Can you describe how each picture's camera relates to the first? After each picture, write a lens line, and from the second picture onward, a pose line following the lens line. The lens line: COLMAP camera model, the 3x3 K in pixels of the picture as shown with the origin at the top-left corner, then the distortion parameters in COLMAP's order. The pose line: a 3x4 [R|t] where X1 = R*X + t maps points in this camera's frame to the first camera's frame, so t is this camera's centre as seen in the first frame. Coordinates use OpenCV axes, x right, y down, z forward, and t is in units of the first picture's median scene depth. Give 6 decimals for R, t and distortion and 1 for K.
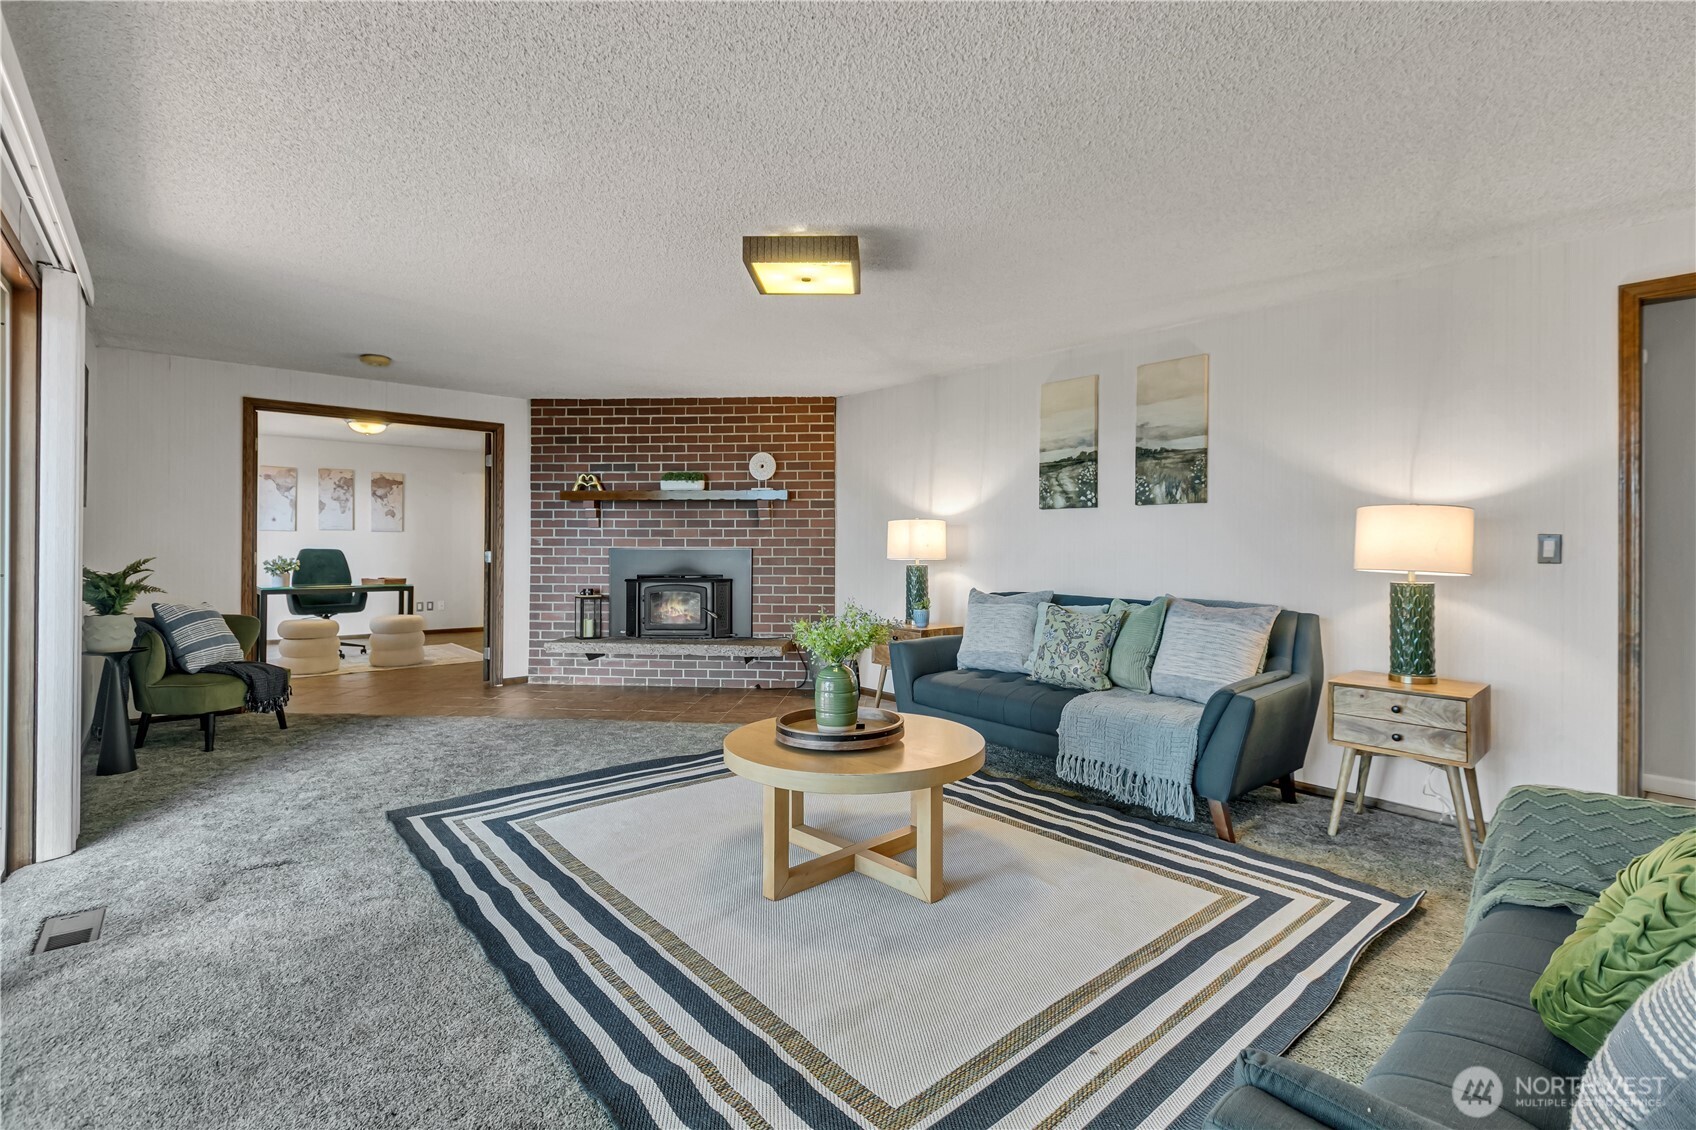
lens RADIAL K [[773.3, 0, 858.3], [0, 773.3, 544.2], [0, 0, 1]] dist [0.002373, 0.000253]
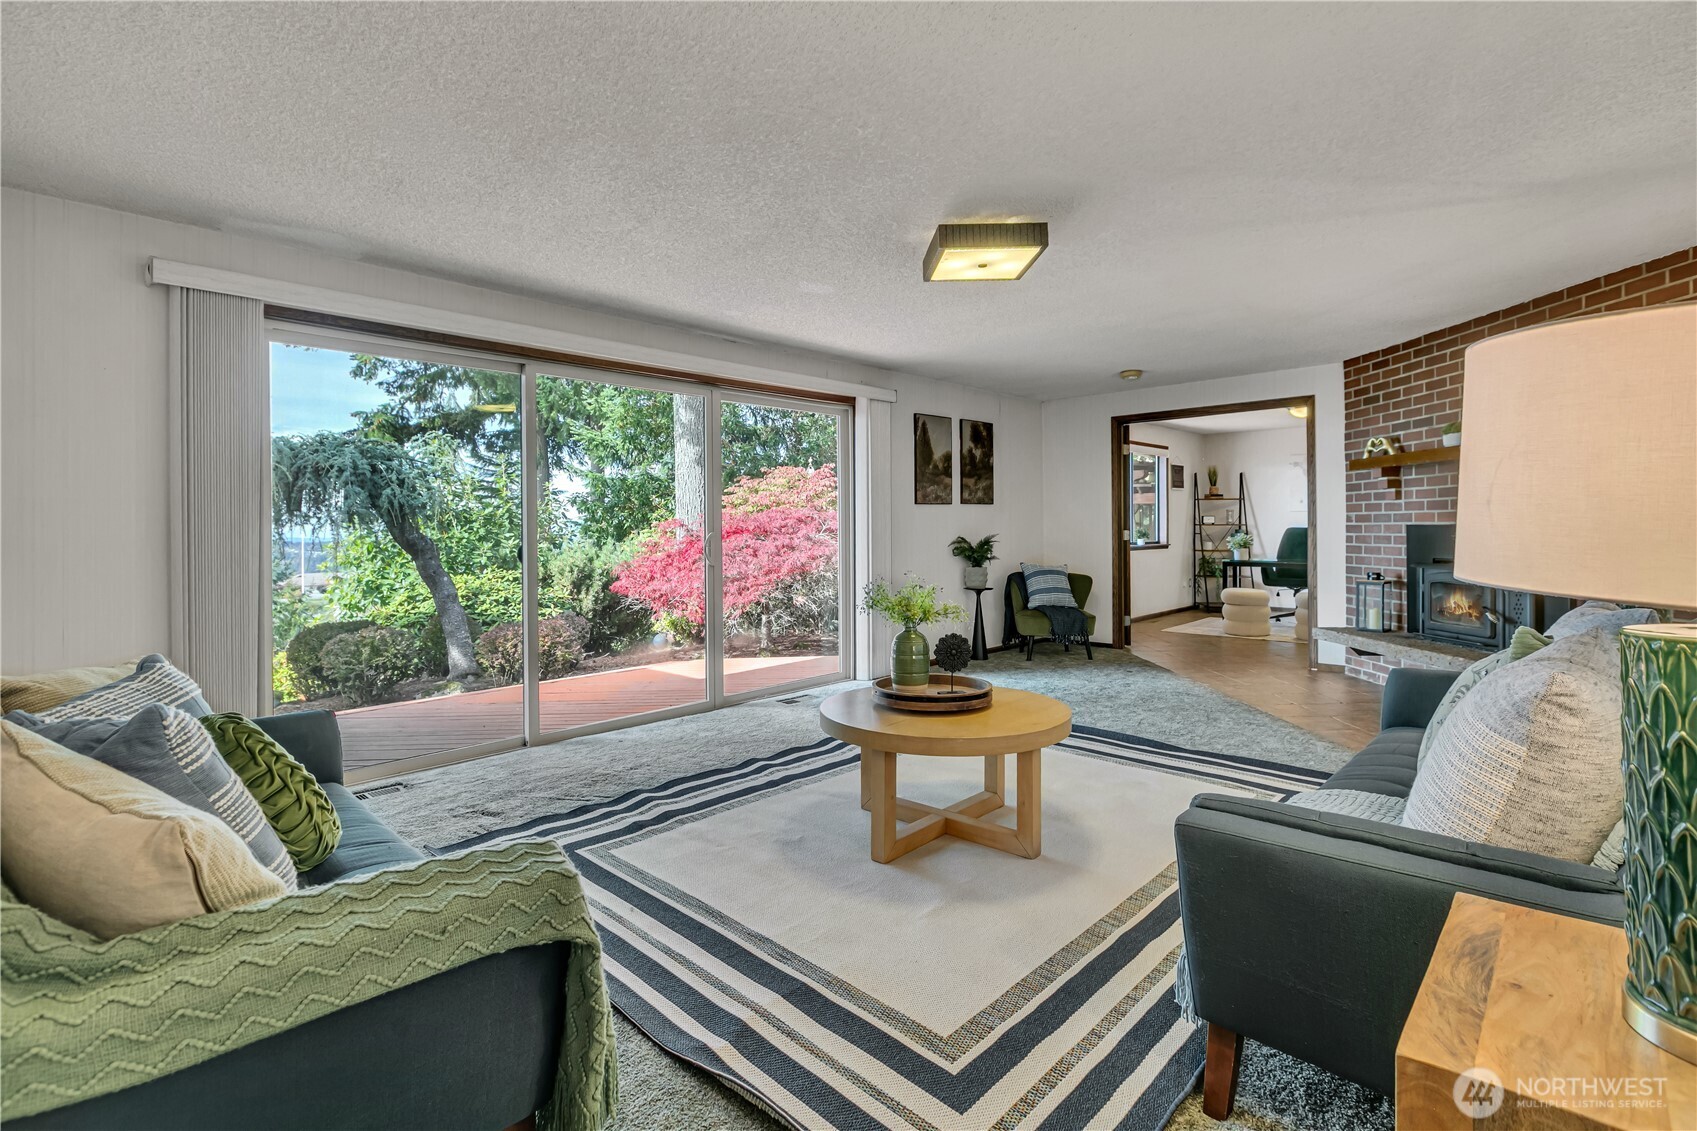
lens RADIAL K [[789.4, 0, 848.8], [0, 789.4, 531.3], [0, 0, 1]] dist [-0.001310, -0.000450]
pose [[0.086567, -0.002999, -0.996242, 0.451366], [0.011811, 0.999928, -0.001984, 0.006992], [0.996176, -0.011595, 0.086596, 0.340549]]
